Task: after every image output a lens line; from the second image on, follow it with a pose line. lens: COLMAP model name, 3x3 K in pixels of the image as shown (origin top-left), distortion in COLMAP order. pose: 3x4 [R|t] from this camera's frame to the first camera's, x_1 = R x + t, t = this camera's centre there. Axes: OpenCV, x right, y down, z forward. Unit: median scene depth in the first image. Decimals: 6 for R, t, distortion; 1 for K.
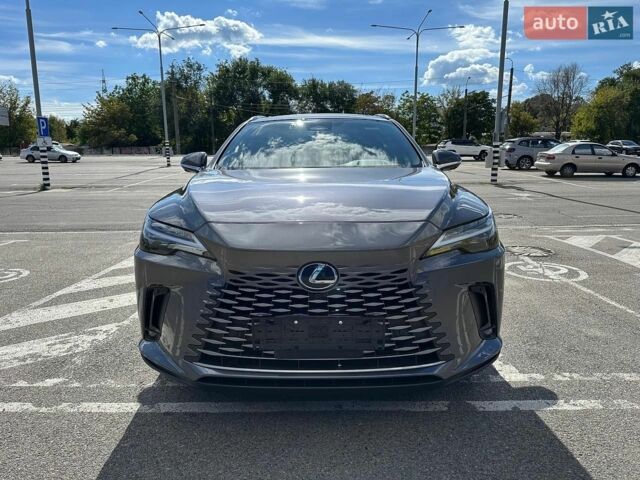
lens RADIAL K [[459.9, 0, 319.8], [0, 459.9, 244.4], [0, 0, 1]] dist [0.020467, -0.039884]
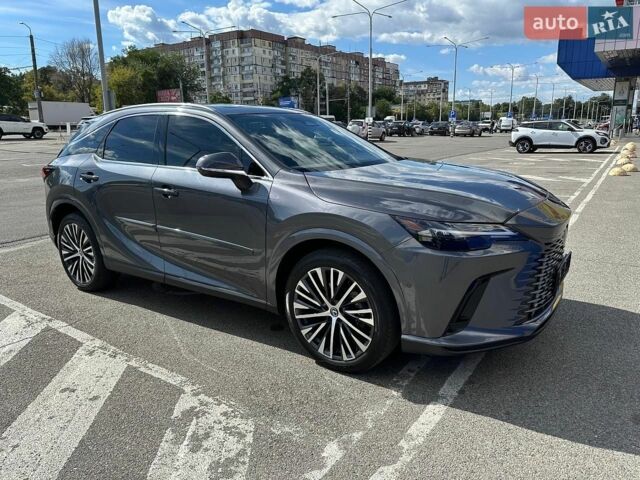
lens RADIAL K [[459.9, 0, 323.8], [0, 459.9, 238.8], [0, 0, 1]] dist [0.020467, -0.039884]
pose [[0.548717, -0.201335, 0.811402, -0.154935], [0.166343, 0.977455, 0.130048, -0.023516], [-0.819292, 0.063612, 0.569837, 0.068788]]
